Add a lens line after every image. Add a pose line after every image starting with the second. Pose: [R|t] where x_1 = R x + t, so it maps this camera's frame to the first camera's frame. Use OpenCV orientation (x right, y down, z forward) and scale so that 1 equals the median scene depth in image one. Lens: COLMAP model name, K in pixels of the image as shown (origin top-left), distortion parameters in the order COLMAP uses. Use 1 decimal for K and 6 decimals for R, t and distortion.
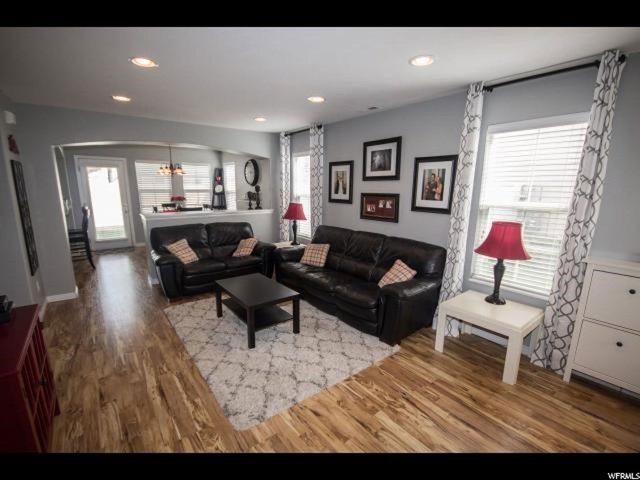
lens RADIAL K [[294.9, 0, 322.8], [0, 294.9, 246.6], [0, 0, 1]] dist [-0.002130, -0.004841]
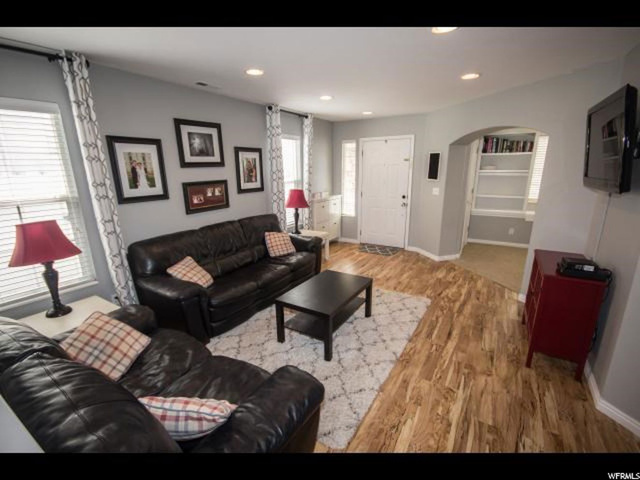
lens RADIAL K [[294.9, 0, 319.6], [0, 294.9, 240.3], [0, 0, 1]] dist [-0.002130, -0.004841]
pose [[-0.336802, -0.227539, 0.913669, -0.835685], [0.210772, 0.927518, 0.308683, -0.227331], [-0.917682, 0.296541, -0.264431, 1.013503]]
